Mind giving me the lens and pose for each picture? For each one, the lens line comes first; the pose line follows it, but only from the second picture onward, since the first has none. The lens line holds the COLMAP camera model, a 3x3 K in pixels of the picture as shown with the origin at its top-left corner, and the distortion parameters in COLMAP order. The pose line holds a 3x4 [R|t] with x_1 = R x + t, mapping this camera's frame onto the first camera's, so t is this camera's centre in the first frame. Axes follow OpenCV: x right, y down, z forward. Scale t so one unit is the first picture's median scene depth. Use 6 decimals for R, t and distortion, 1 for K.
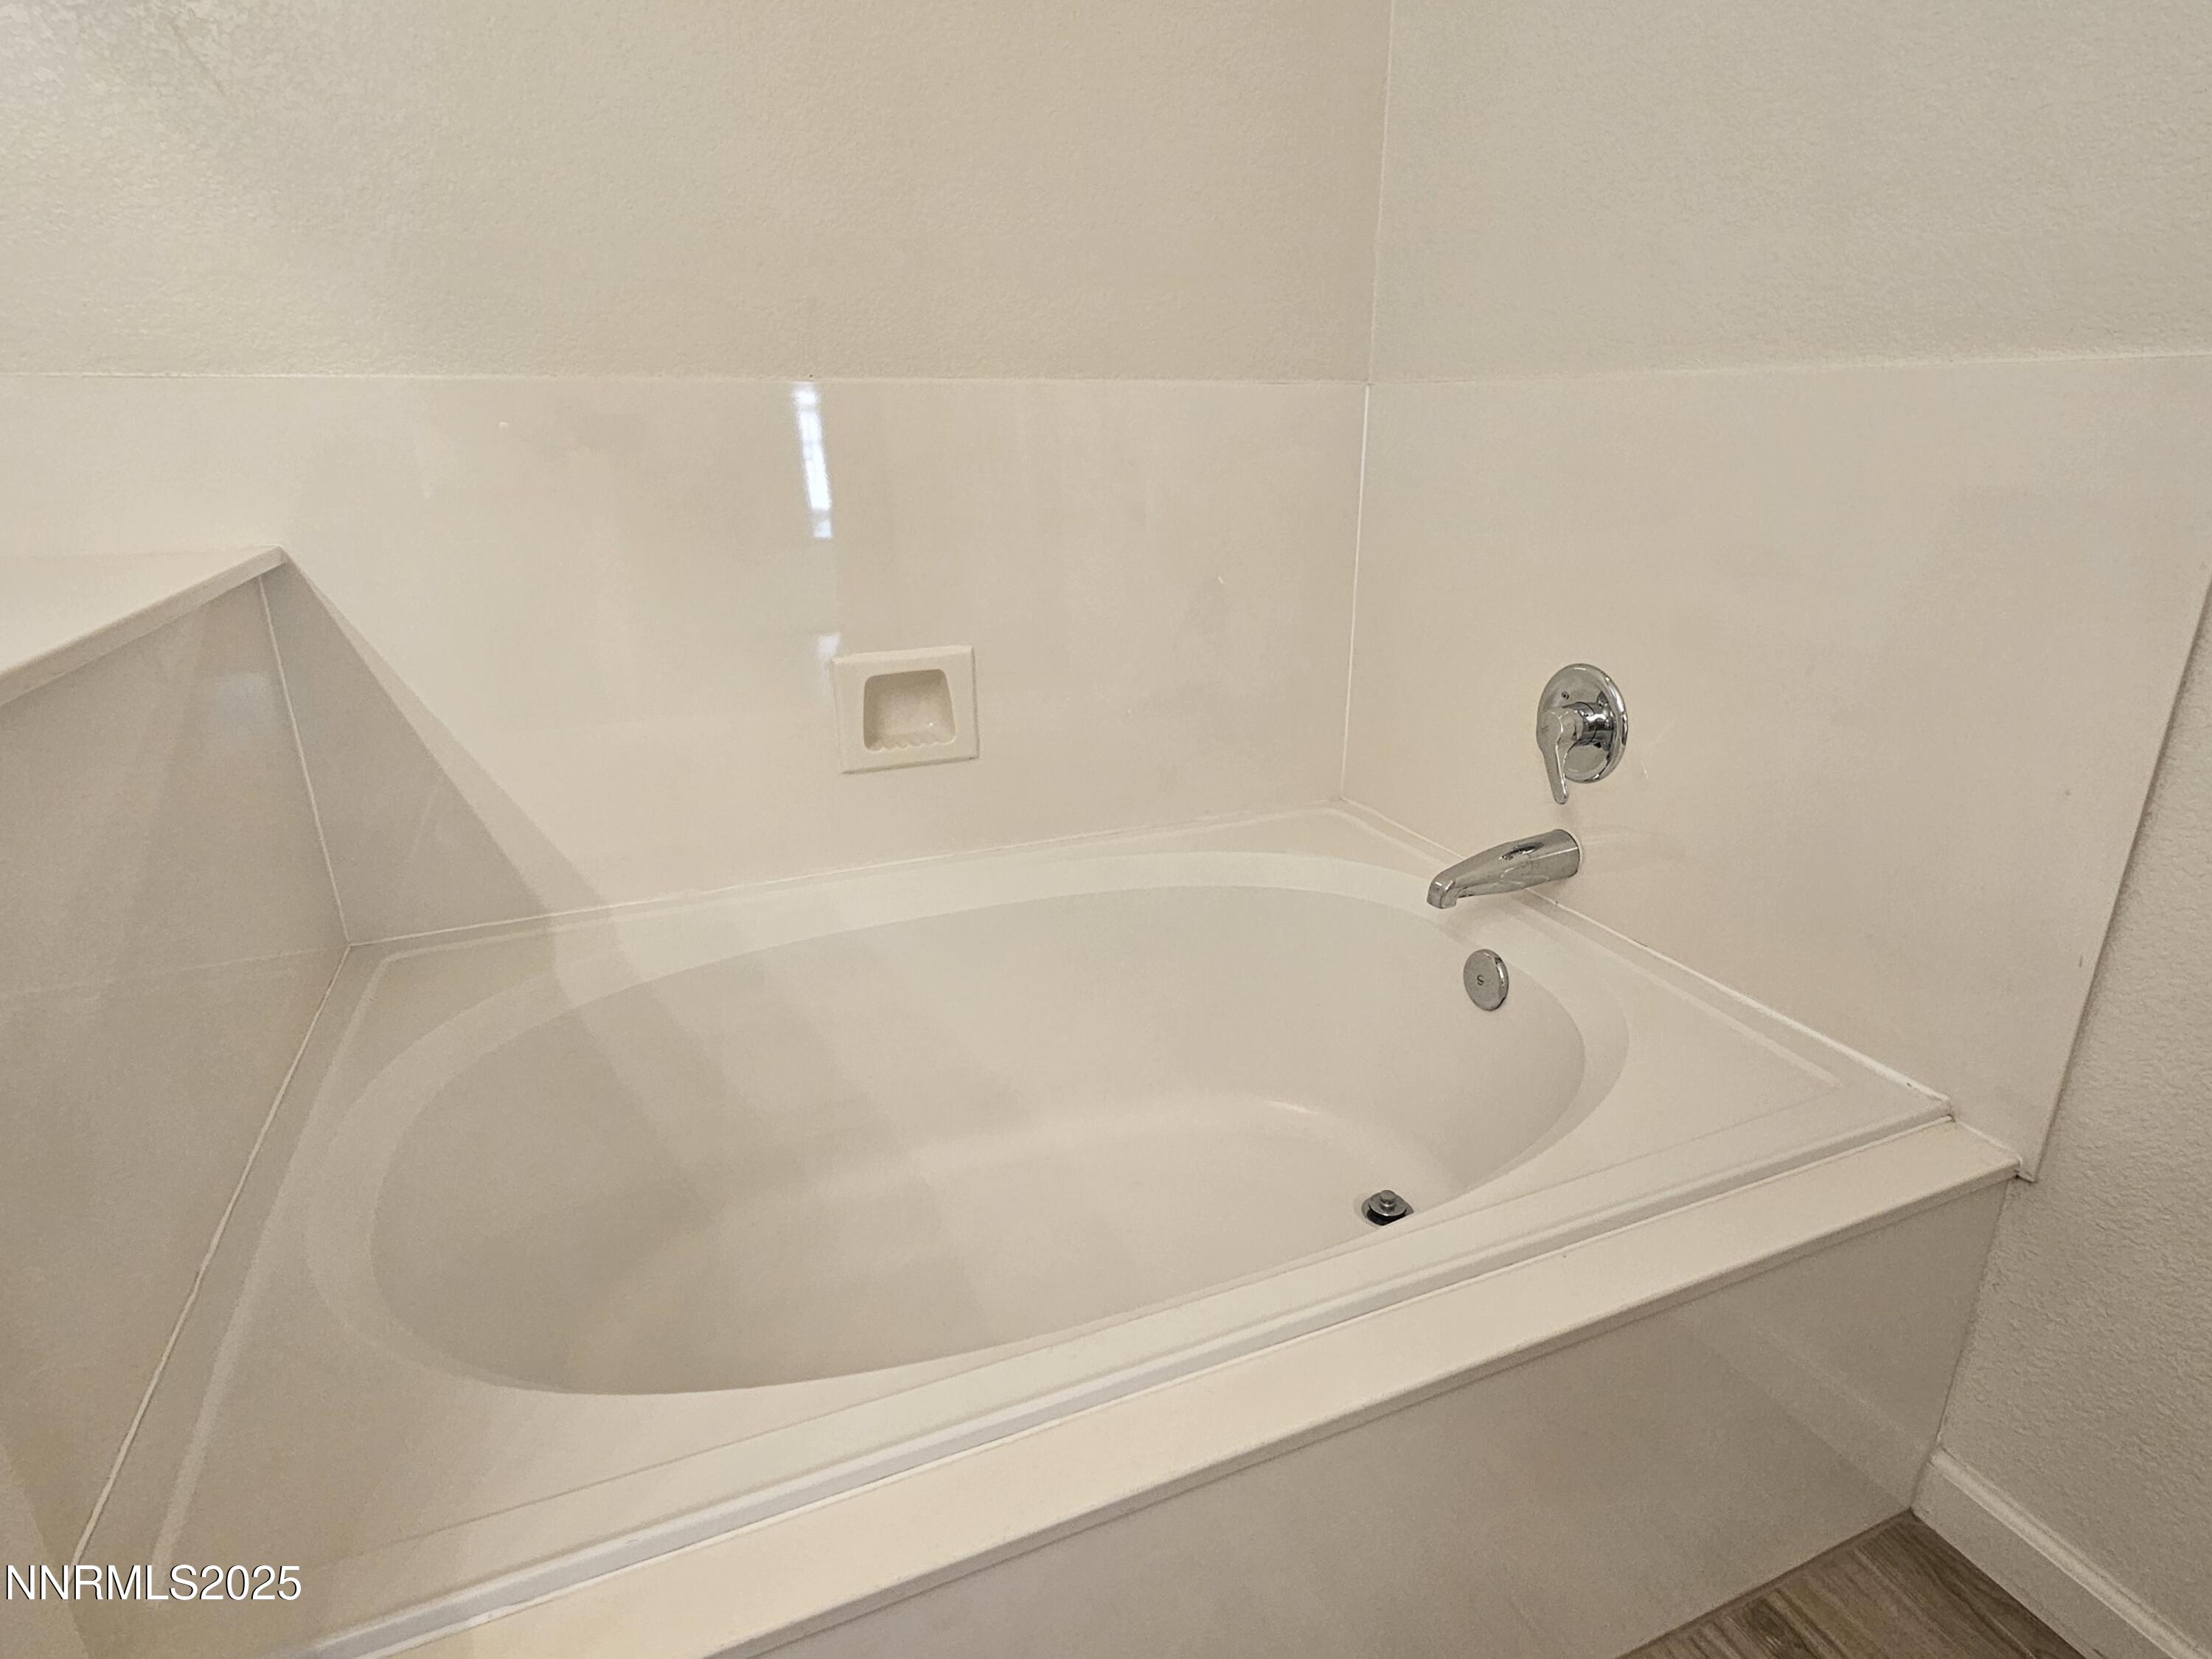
lens RADIAL K [[1153.7, 0, 1106.0], [0, 1153.7, 829.5], [0, 0, 1]] dist [-0.004347, -0.000659]
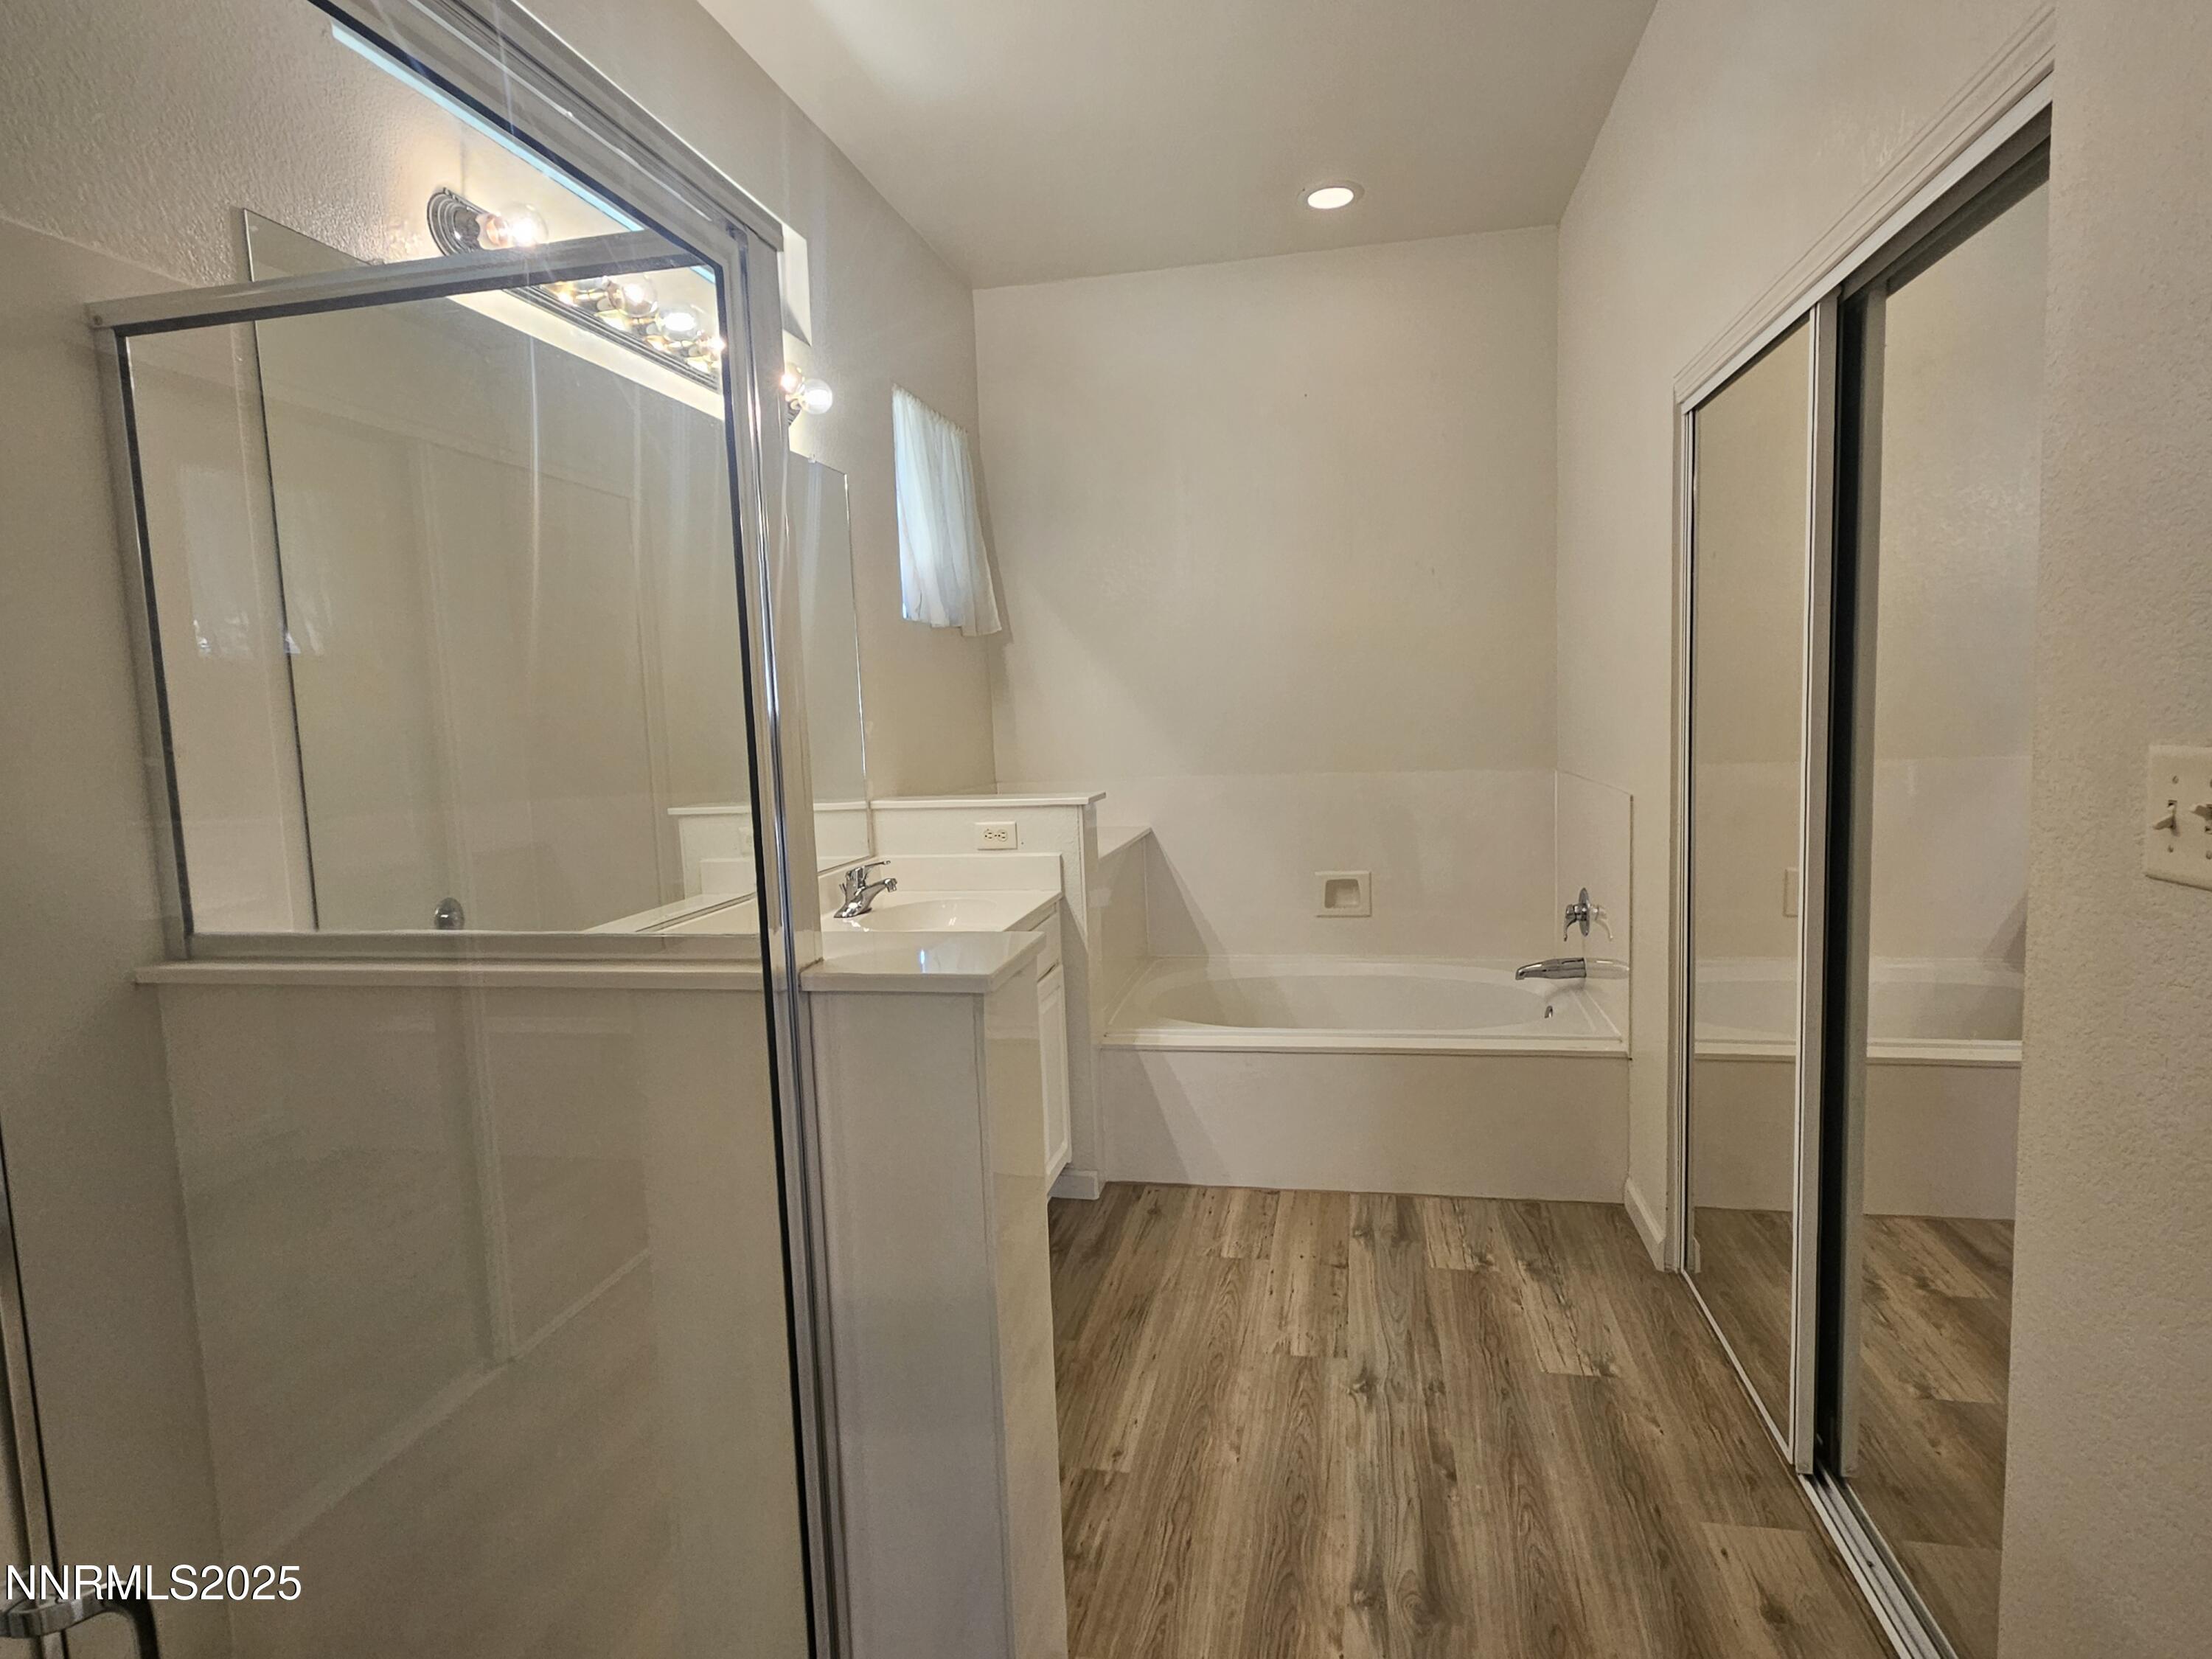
lens RADIAL K [[1188.1, 0, 1110.8], [0, 1188.1, 824.1], [0, 0, 1]] dist [0.003655, -0.001838]
pose [[0.830150, 0.035772, -0.556392, 0.893334], [-0.156486, 0.972775, -0.170940, 0.286731], [0.535129, 0.228973, 0.813147, -1.512188]]
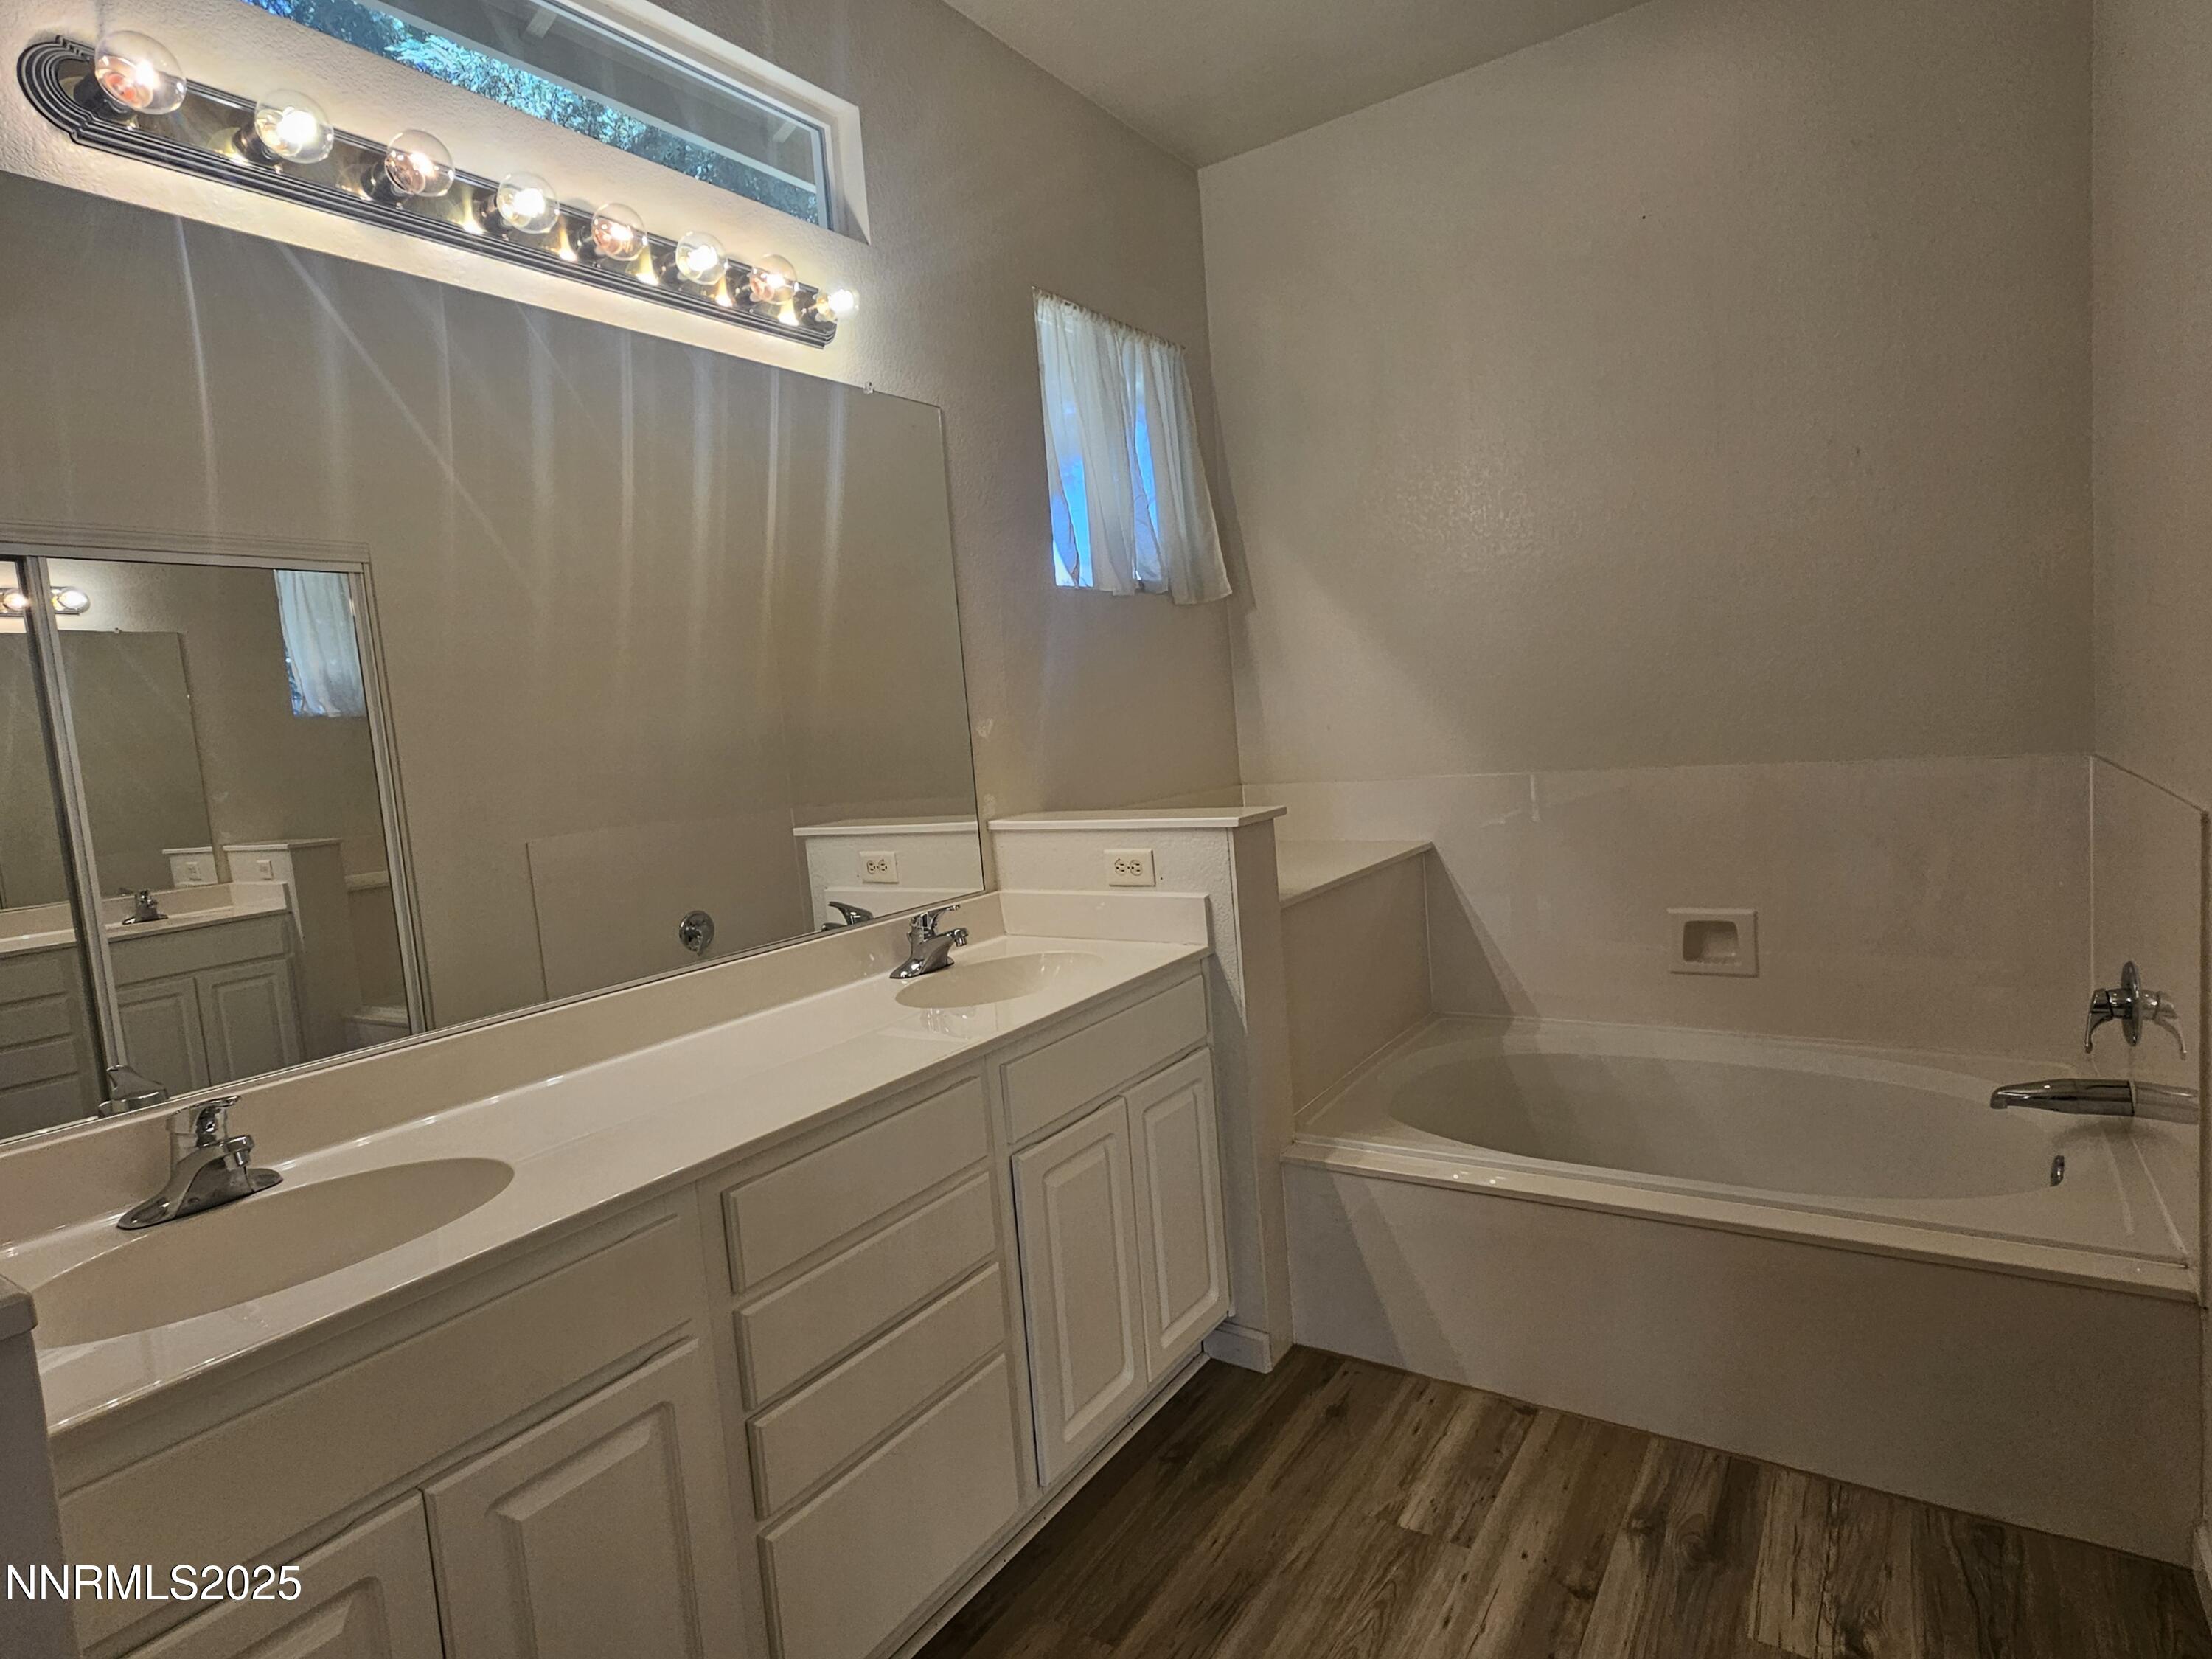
lens RADIAL K [[1188.1, 0, 1110.8], [0, 1188.1, 824.1], [0, 0, 1]] dist [0.003655, -0.001838]
pose [[0.556959, 0.043444, -0.829403, 0.840477], [-0.201672, 0.975818, -0.084313, 0.060793], [0.805683, 0.214226, 0.552252, -0.806728]]
